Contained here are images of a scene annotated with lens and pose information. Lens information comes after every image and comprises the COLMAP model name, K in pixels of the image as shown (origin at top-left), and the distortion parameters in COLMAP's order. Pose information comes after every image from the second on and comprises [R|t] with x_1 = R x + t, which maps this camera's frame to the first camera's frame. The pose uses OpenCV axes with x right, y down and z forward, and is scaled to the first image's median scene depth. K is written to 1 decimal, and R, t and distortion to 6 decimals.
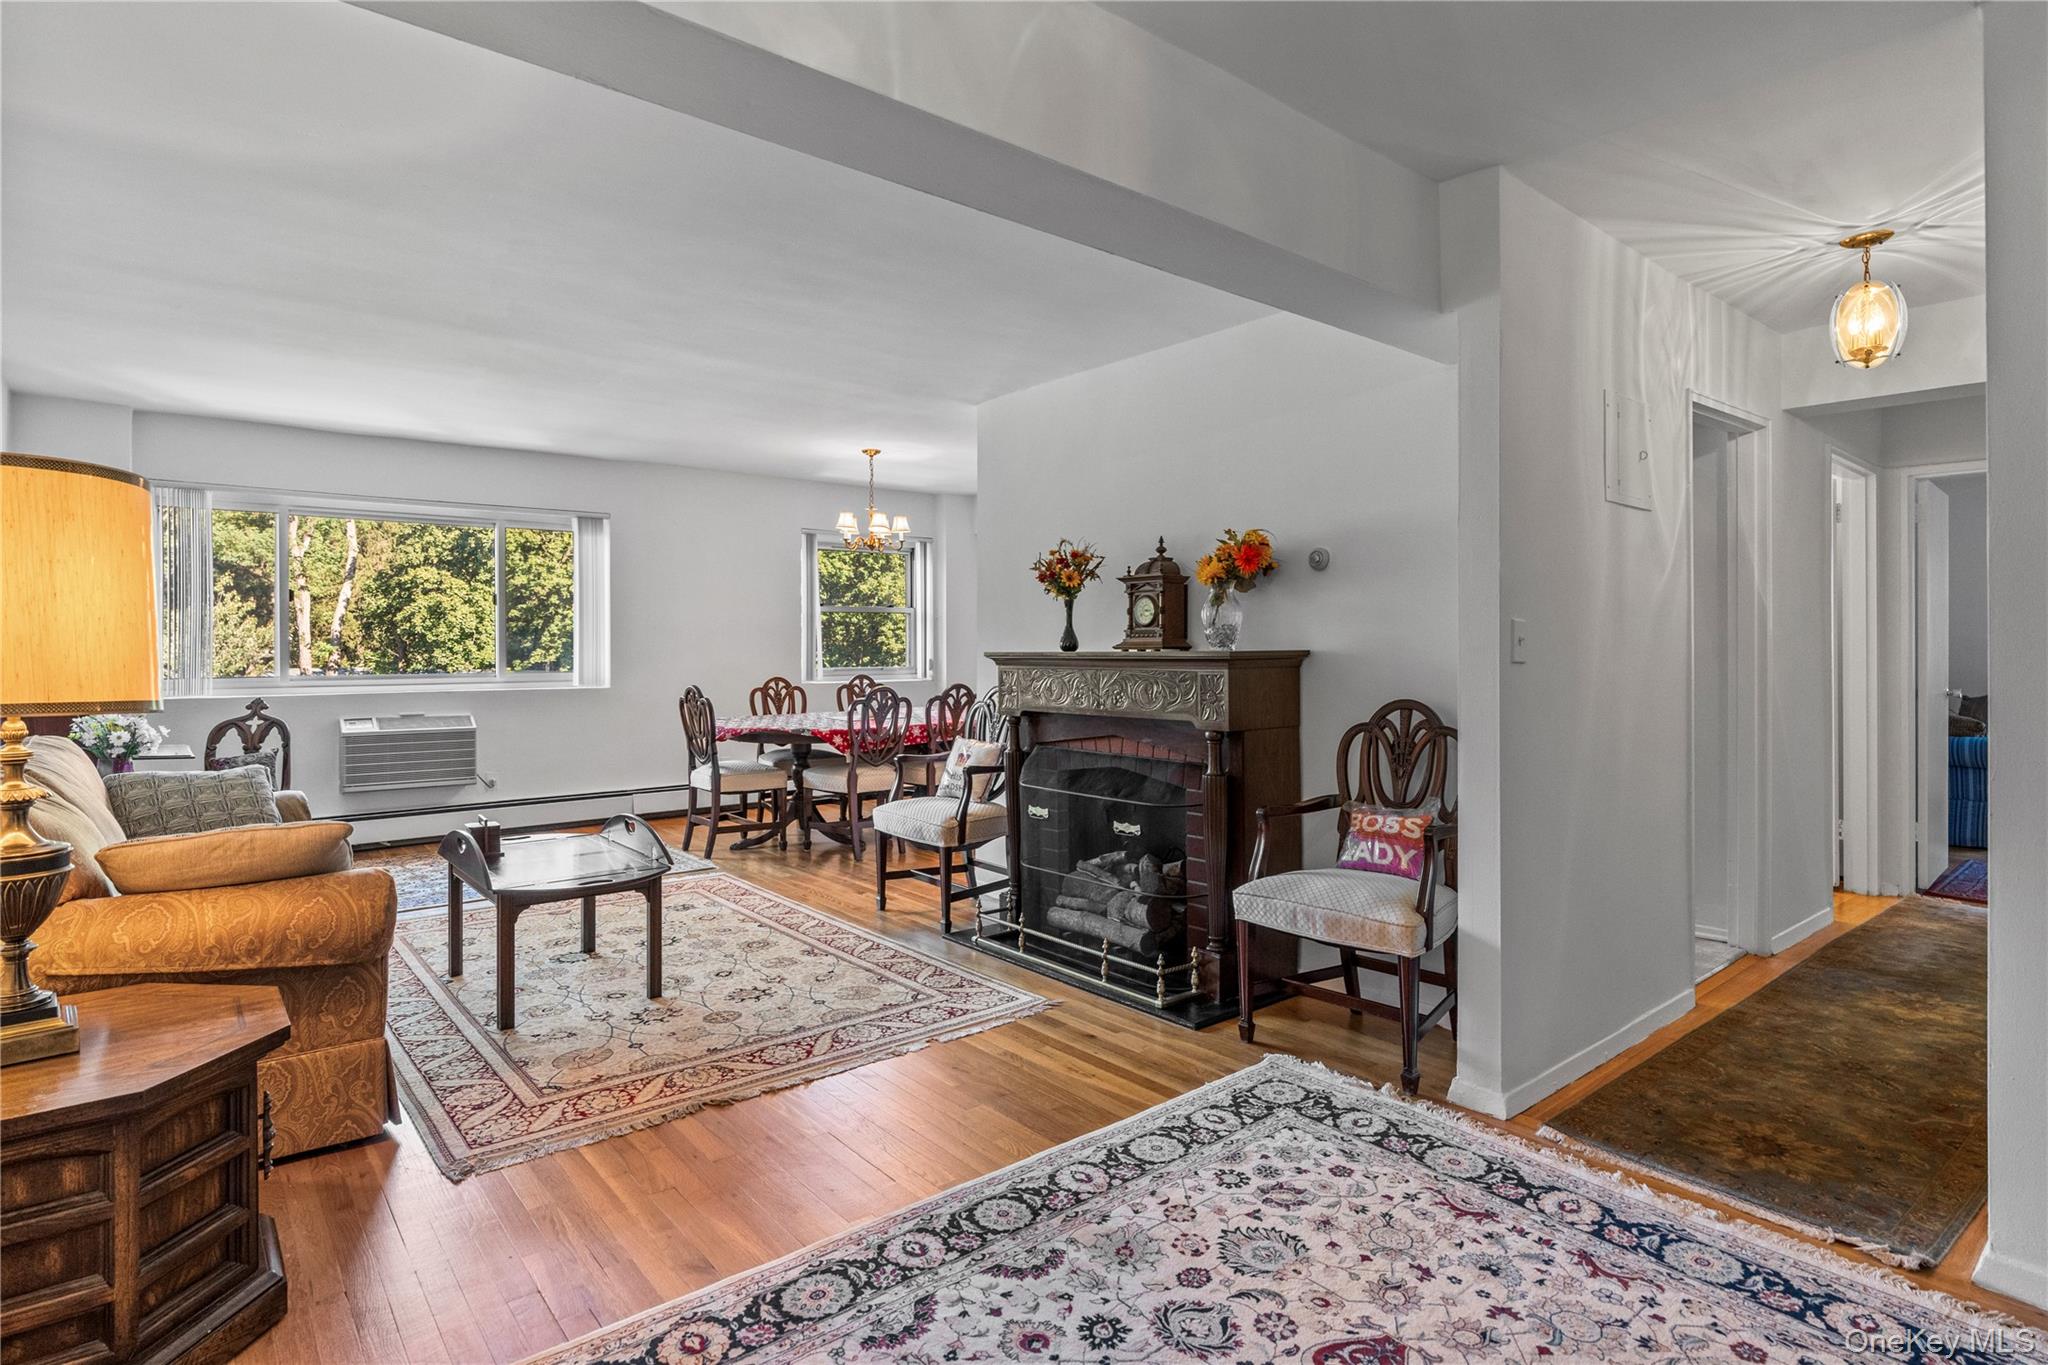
lens RADIAL K [[1049.2, 0, 1044.4], [0, 1049.2, 634.9], [0, 0, 1]] dist [-0.007635, 0.005844]
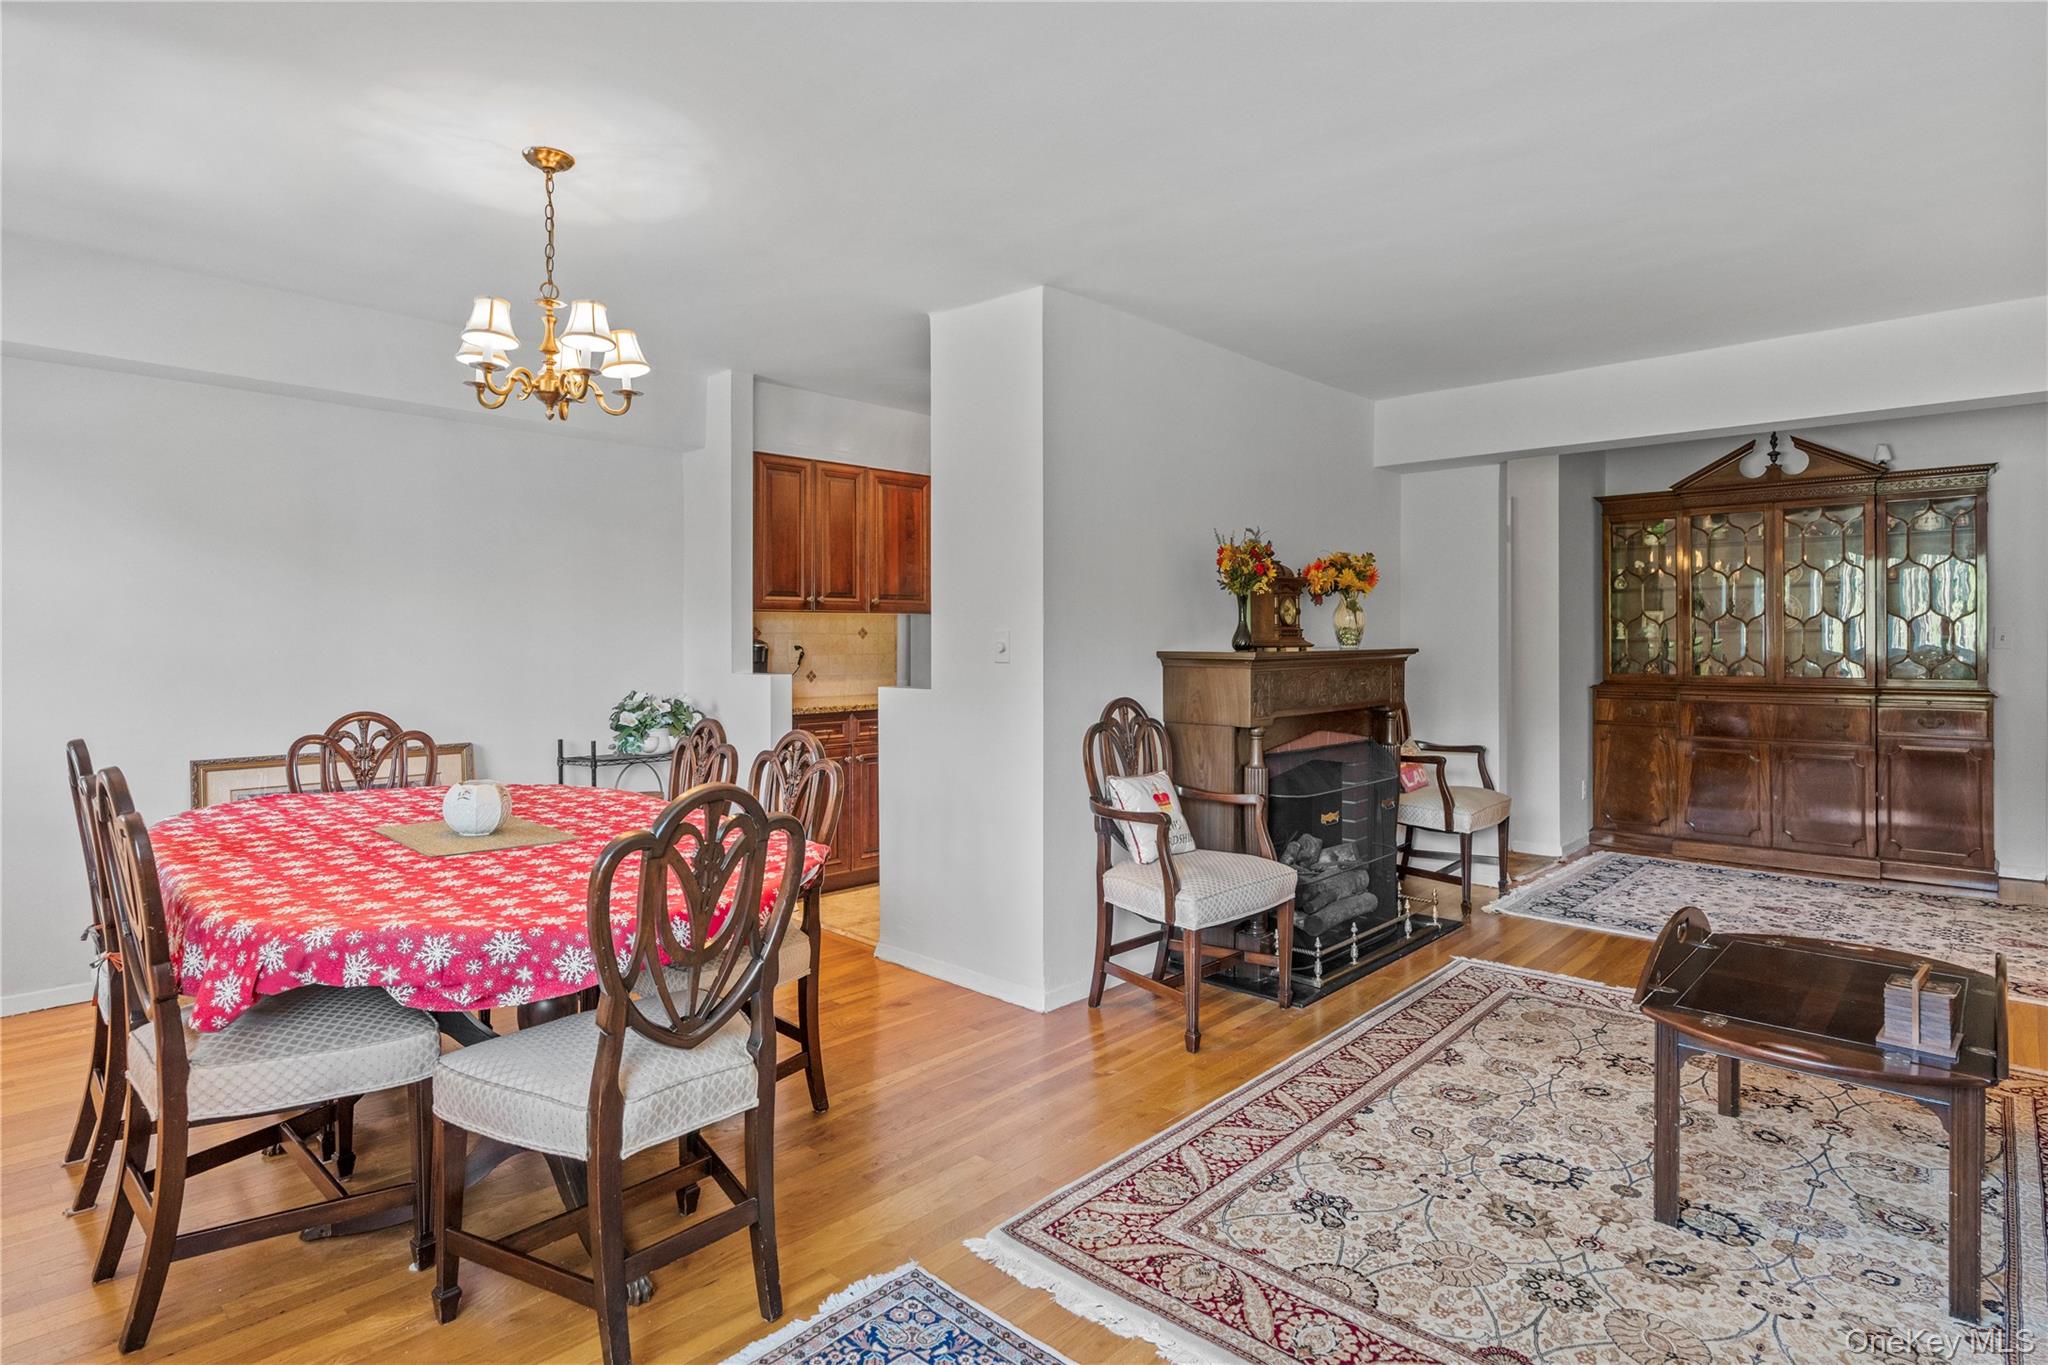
lens RADIAL K [[1049.2, 0, 1040.3], [0, 1049.2, 660.5], [0, 0, 1]] dist [-0.007635, 0.005844]
pose [[-0.113801, -0.022155, 0.993257, -0.989183], [-0.013602, 0.999692, 0.020740, 0.010529], [-0.993410, -0.011150, -0.114067, 1.480565]]
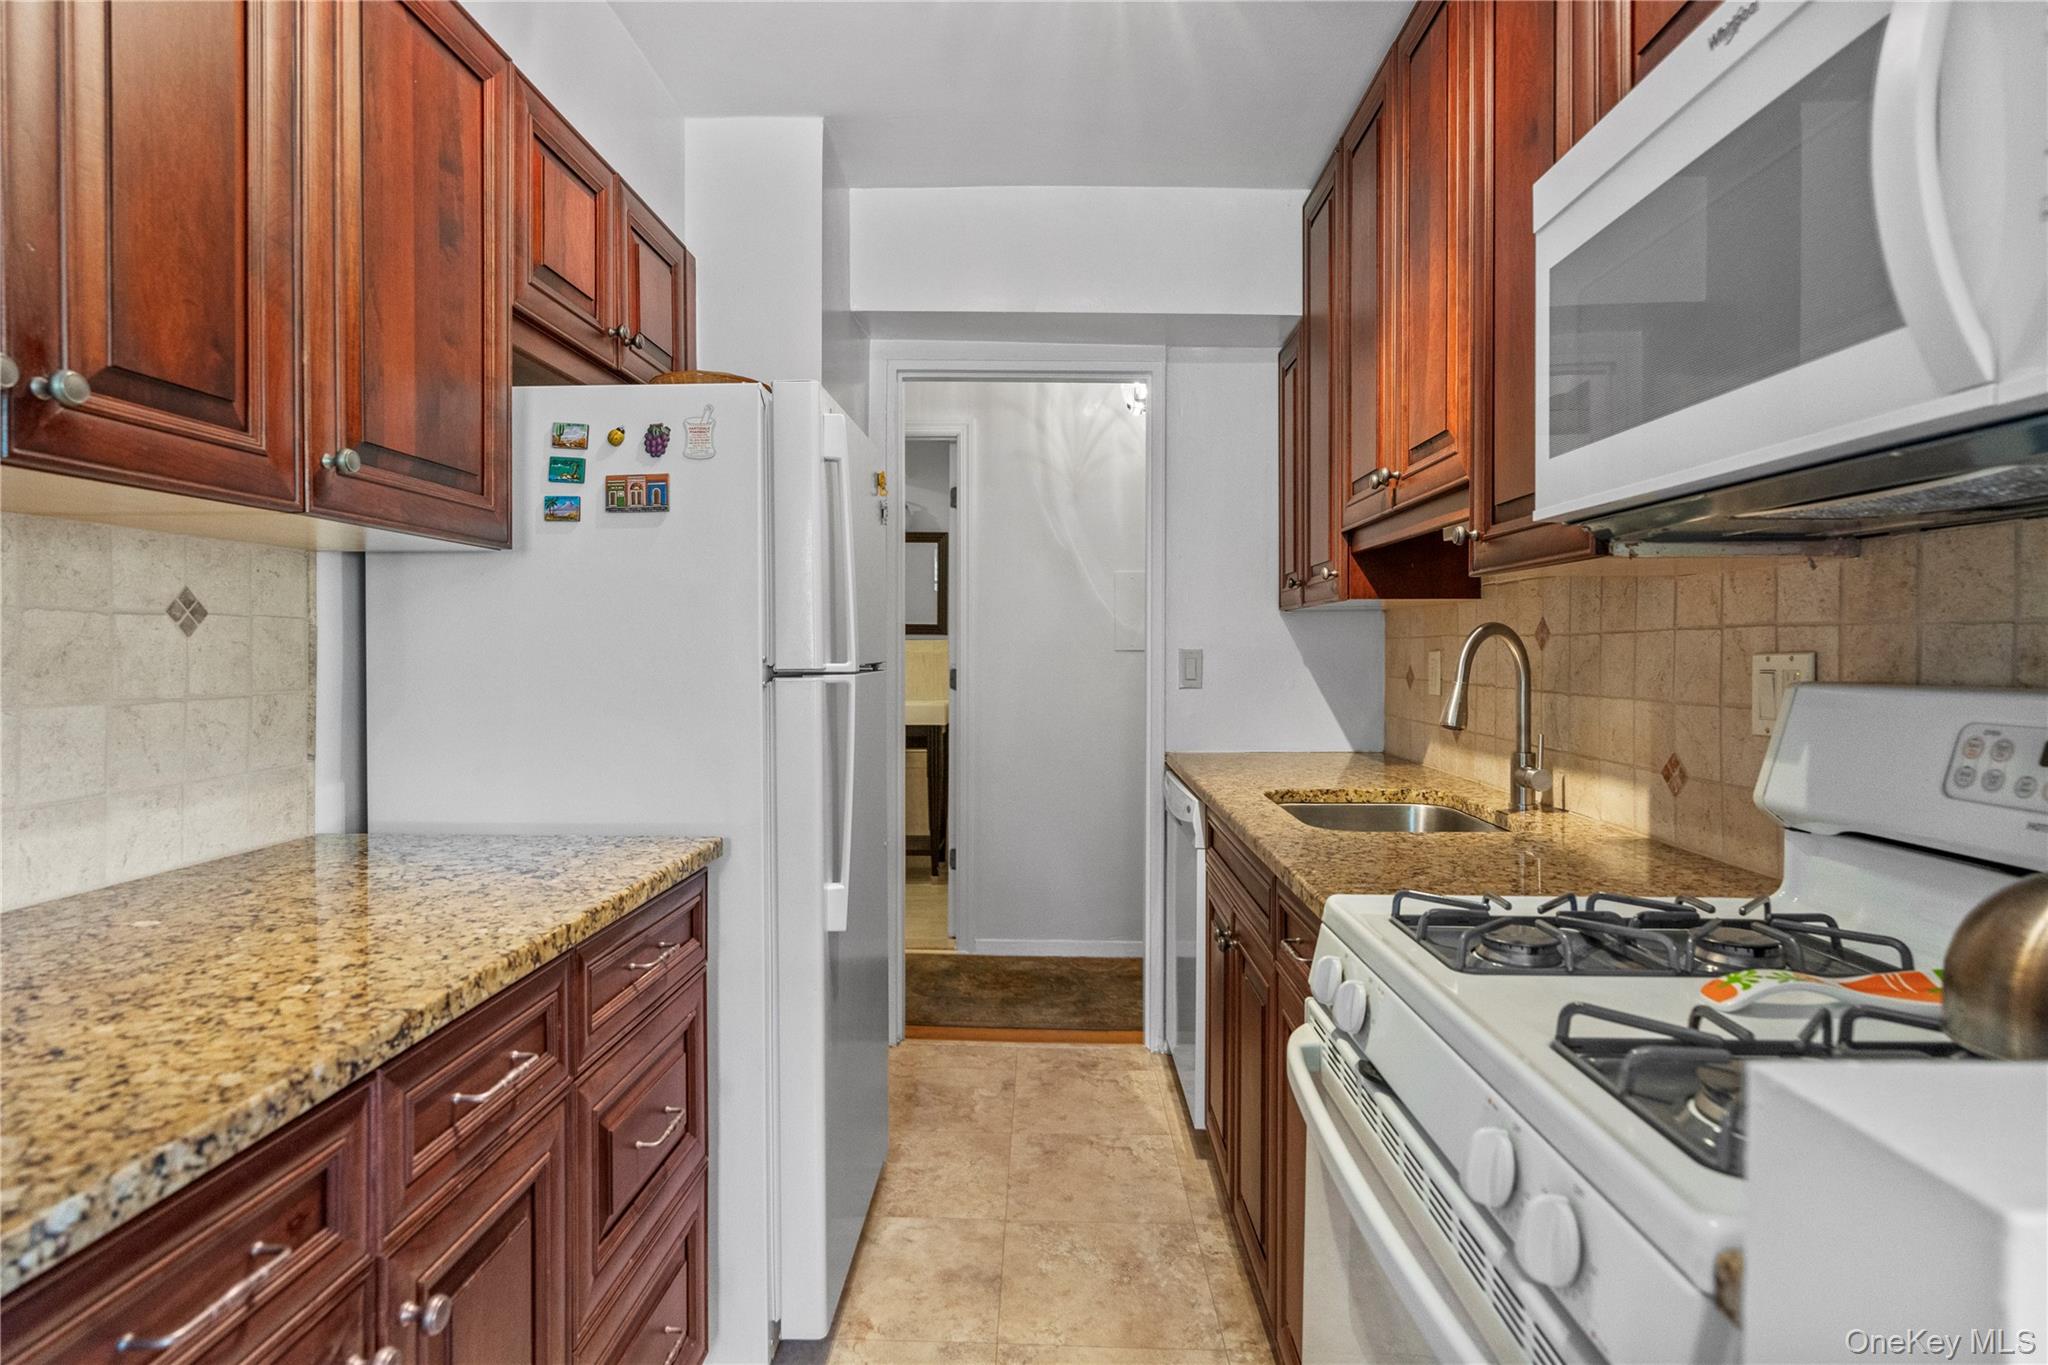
lens RADIAL K [[1049.2, 0, 1013.6], [0, 1049.2, 665.0], [0, 0, 1]] dist [-0.007635, 0.005844]
pose [[-0.734623, -0.008762, 0.678419, 0.085527], [-0.009882, 0.999949, 0.002214, 0.020965], [-0.678404, -0.005077, -0.734672, 1.634727]]
